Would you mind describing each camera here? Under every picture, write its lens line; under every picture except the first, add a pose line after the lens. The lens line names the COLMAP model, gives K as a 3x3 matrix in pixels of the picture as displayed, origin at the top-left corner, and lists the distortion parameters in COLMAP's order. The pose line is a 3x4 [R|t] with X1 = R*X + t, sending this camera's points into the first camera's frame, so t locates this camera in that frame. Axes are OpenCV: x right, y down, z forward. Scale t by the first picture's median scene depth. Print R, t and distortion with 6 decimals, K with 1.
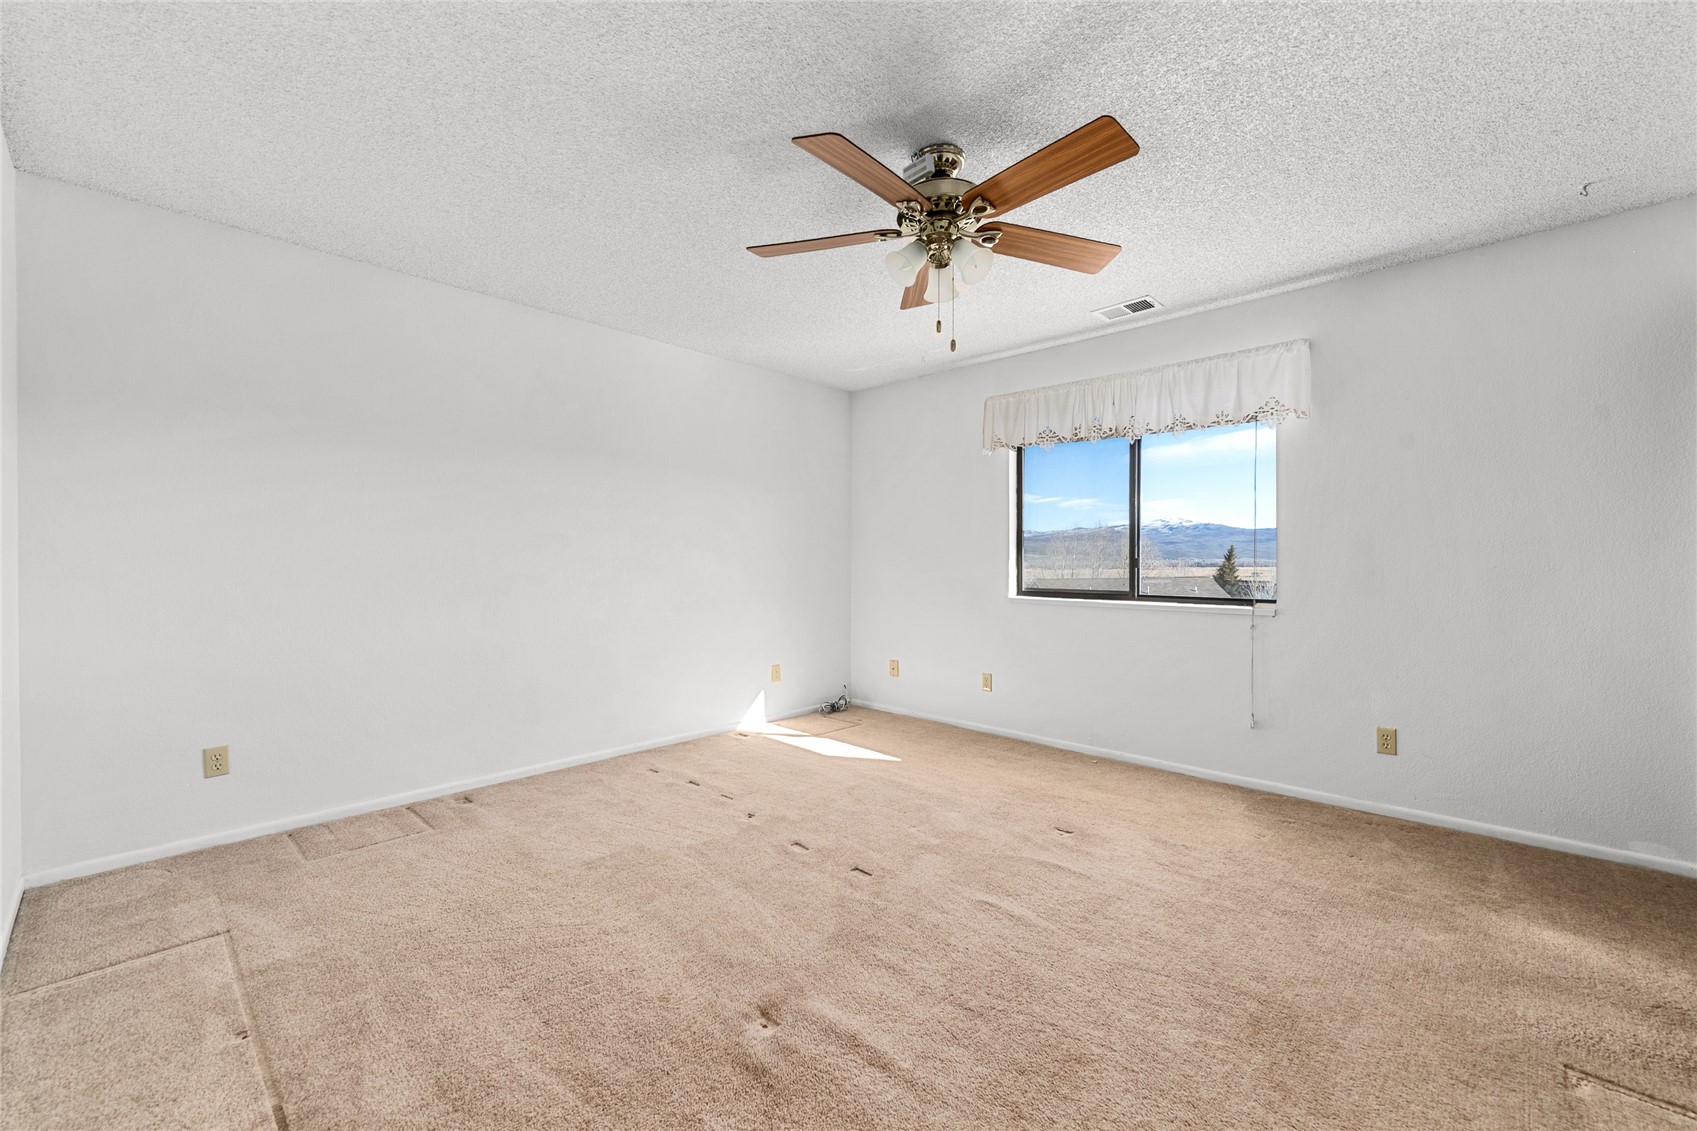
lens RADIAL K [[670.4, 0, 844.5], [0, 670.4, 550.8], [0, 0, 1]] dist [0.014352, -0.002709]
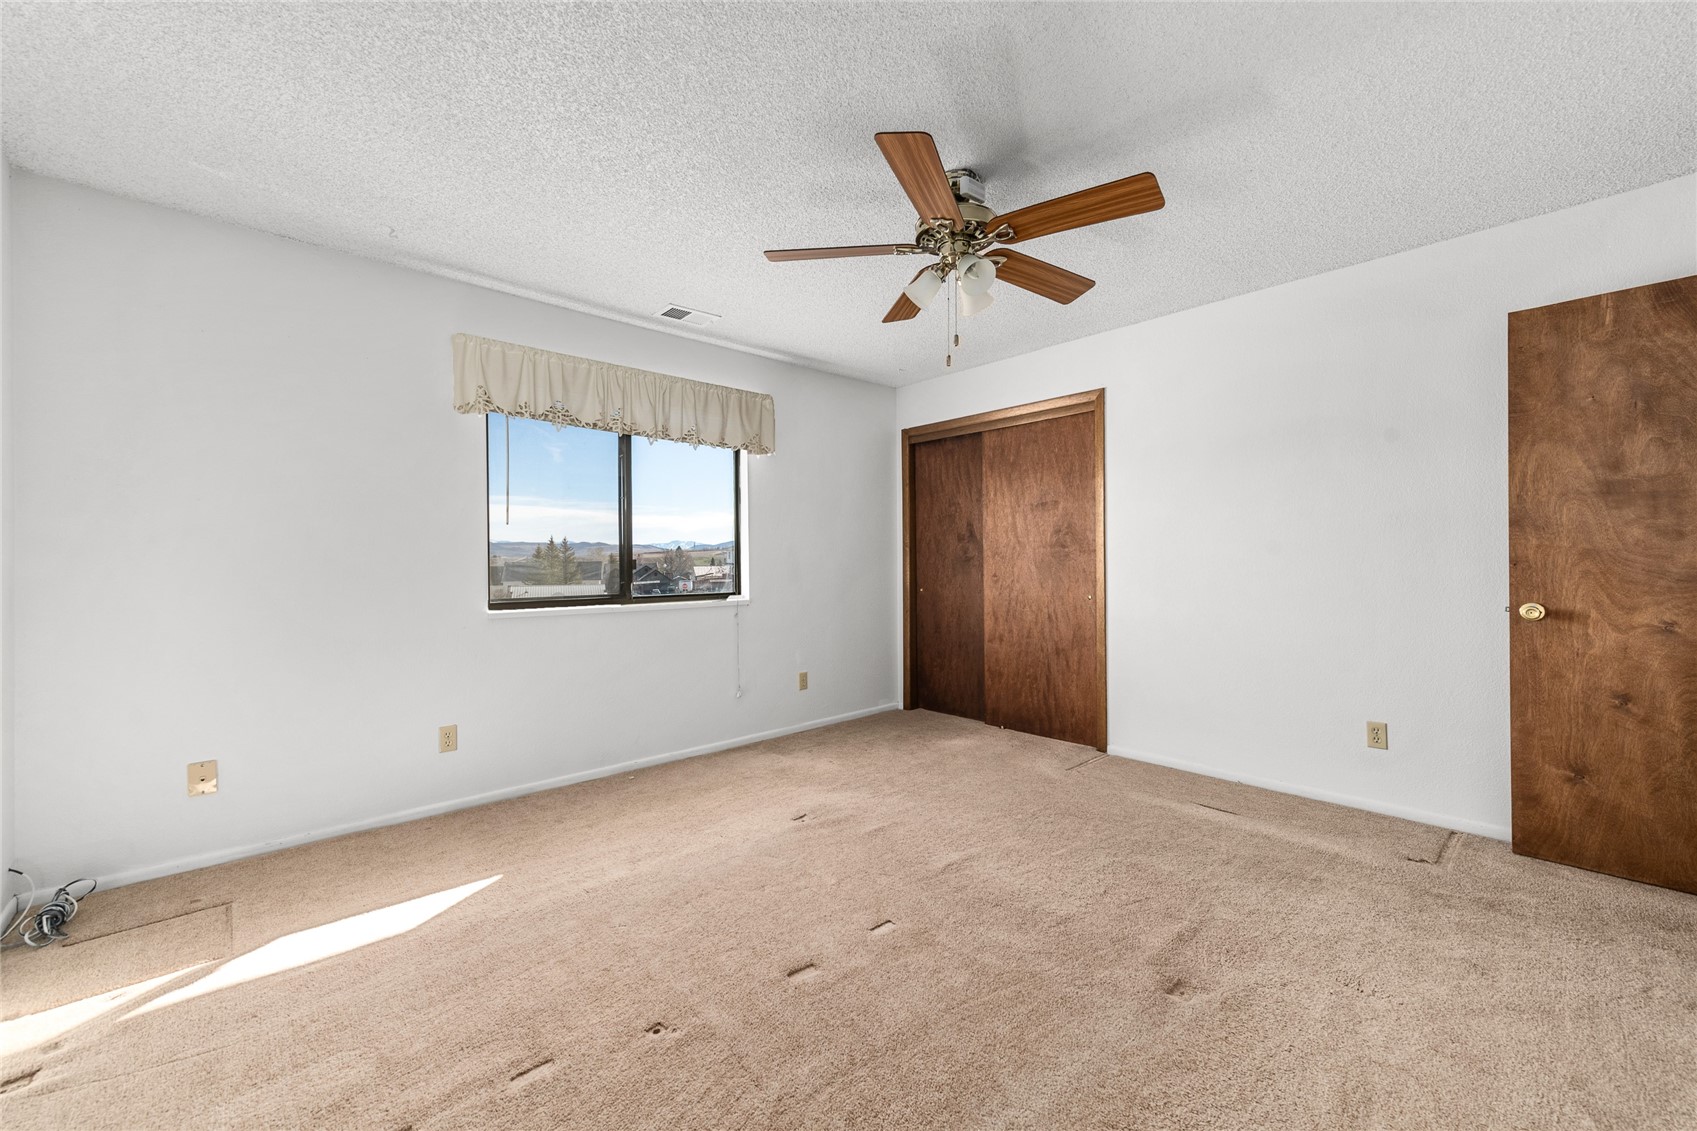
lens RADIAL K [[670.4, 0, 842.0], [0, 670.4, 570.5], [0, 0, 1]] dist [0.014352, -0.002709]
pose [[0.069719, -0.021112, 0.997343, -0.558597], [-0.010229, 0.999708, 0.021877, -0.000298], [-0.997514, -0.011727, 0.069483, 0.665813]]
